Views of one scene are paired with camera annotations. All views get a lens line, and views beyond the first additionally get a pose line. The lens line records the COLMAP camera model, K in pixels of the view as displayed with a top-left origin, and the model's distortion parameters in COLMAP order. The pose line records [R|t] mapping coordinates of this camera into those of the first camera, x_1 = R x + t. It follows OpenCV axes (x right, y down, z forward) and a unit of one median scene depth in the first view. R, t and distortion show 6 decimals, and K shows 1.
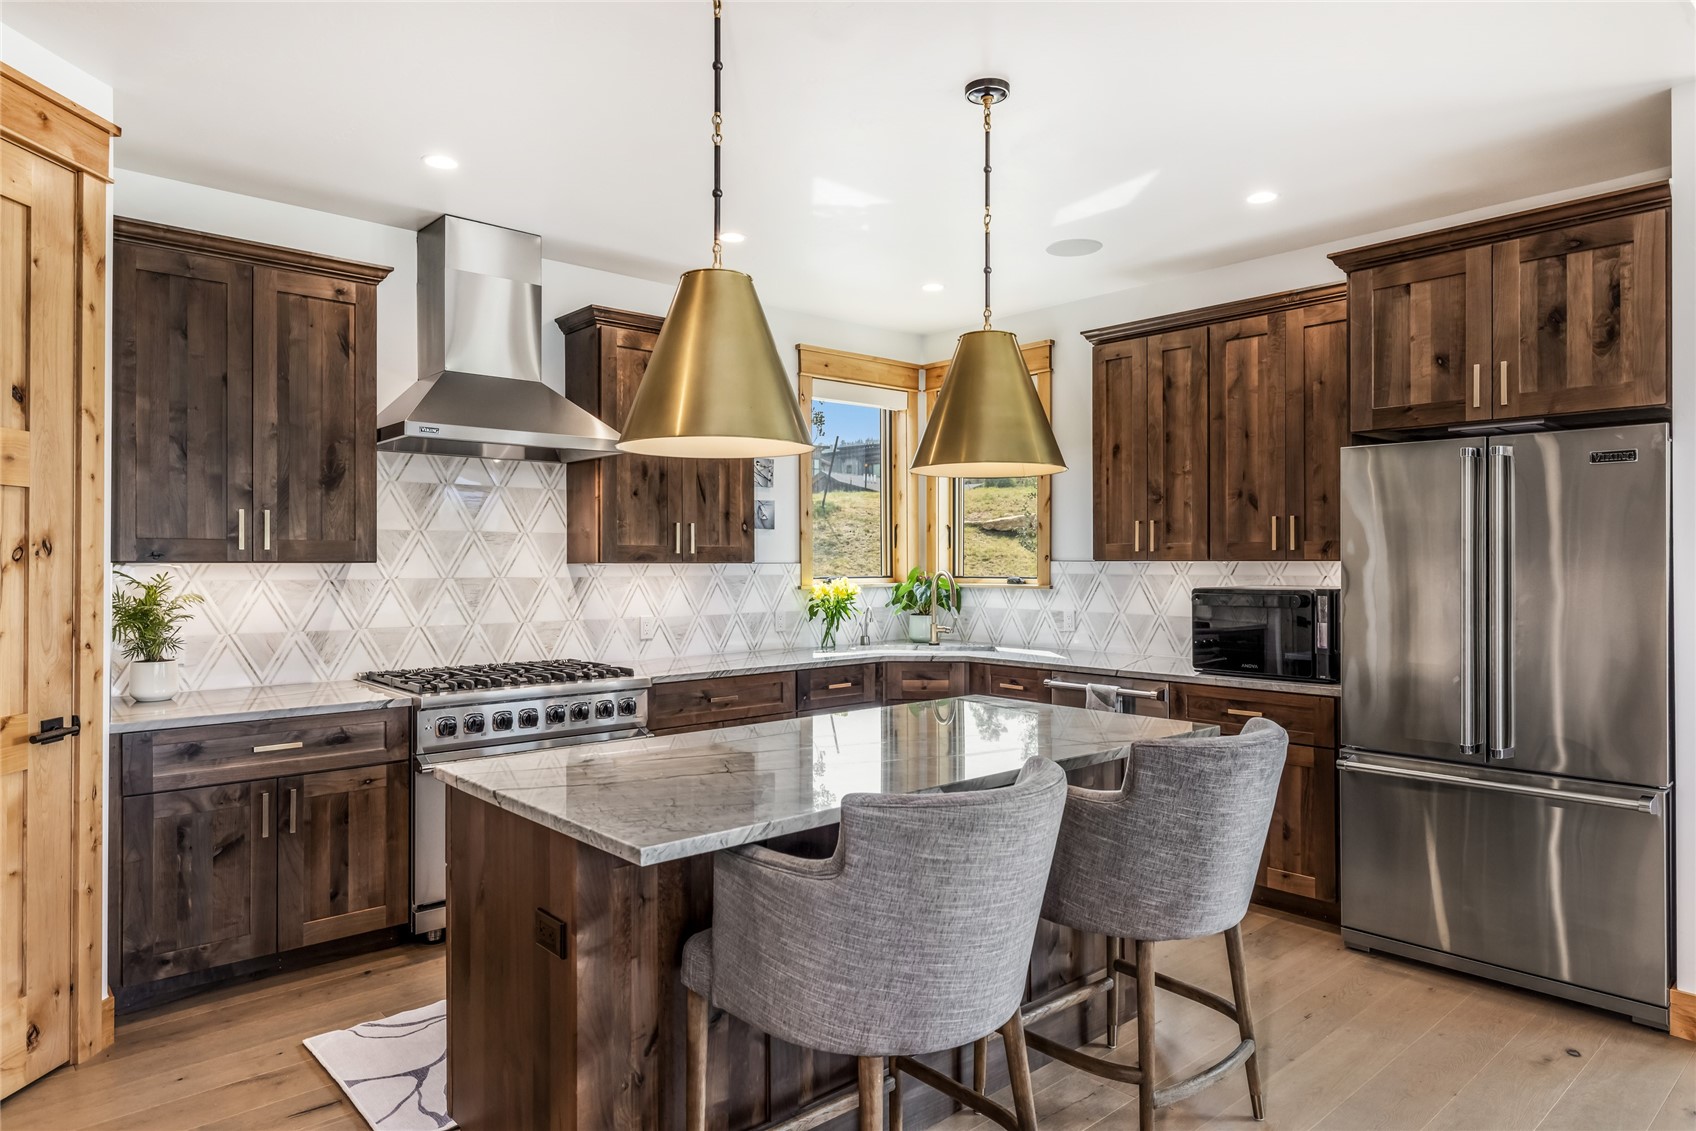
lens RADIAL K [[1035.7, 0, 837.5], [0, 1035.7, 562.6], [0, 0, 1]] dist [0.001016, 0.000655]
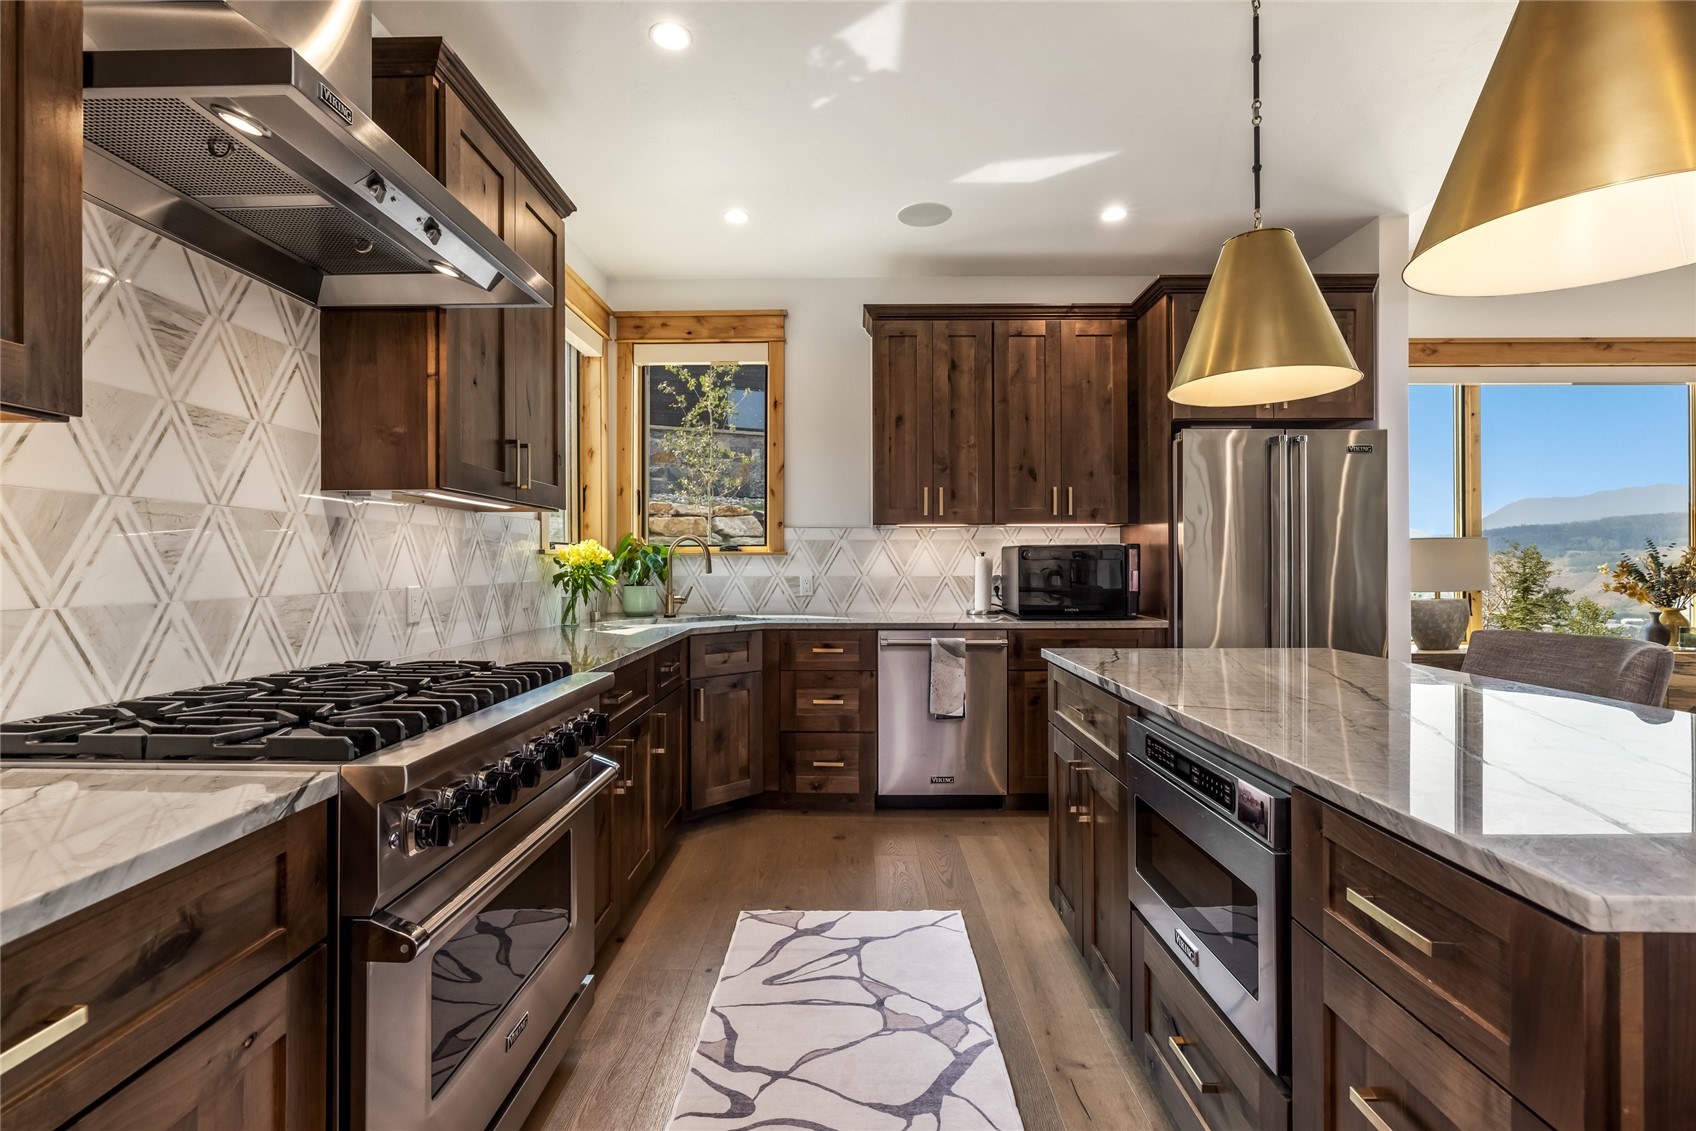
lens RADIAL K [[791.8, 0, 852.4], [0, 791.8, 555.6], [0, 0, 1]] dist [-0.008528, 0.003072]
pose [[0.668161, 0.006938, 0.743984, -0.415126], [0.002735, 0.999927, -0.011781, 0.044776], [-0.744011, 0.009906, 0.668093, 0.548840]]
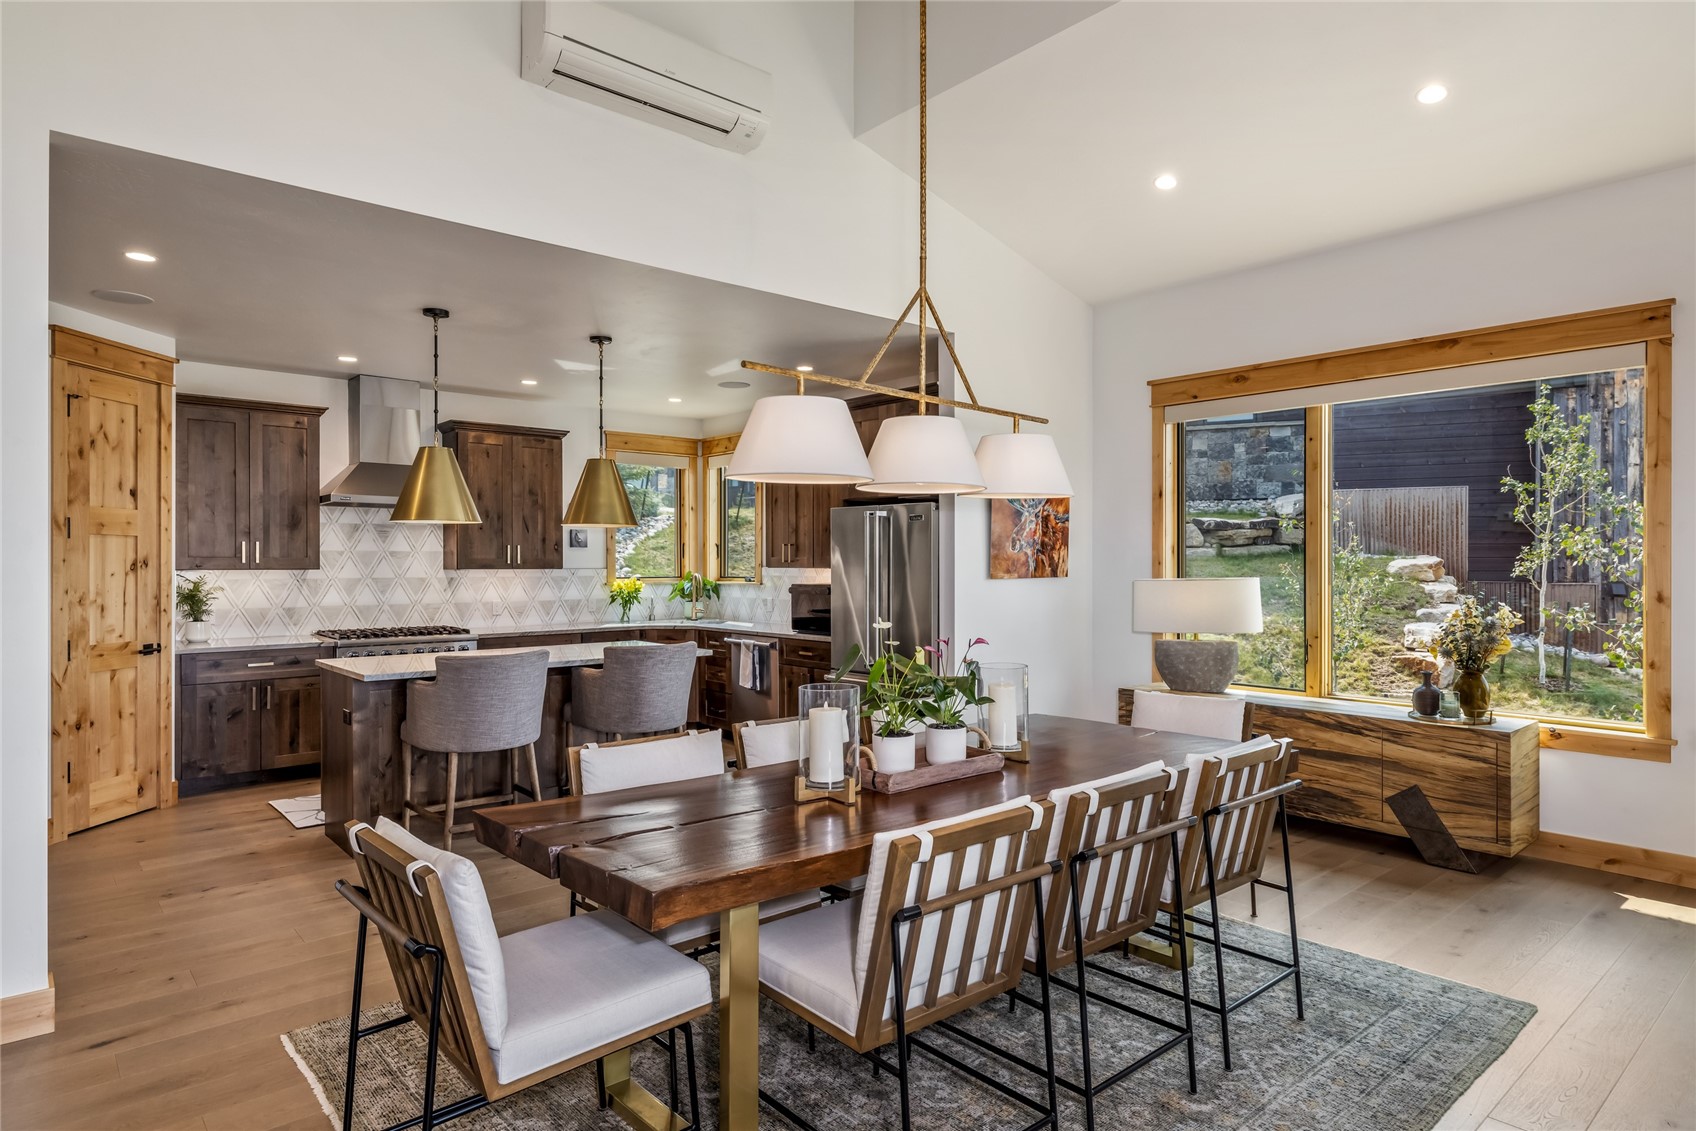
lens RADIAL K [[977.5, 0, 842.9], [0, 977.5, 569.2], [0, 0, 1]] dist [0.007419, -0.001966]
pose [[0.999914, 0.000357, -0.013081, 0.444881], [-0.000270, 0.999978, 0.006635, -0.010652], [0.013083, -0.006631, 0.999892, -0.636413]]
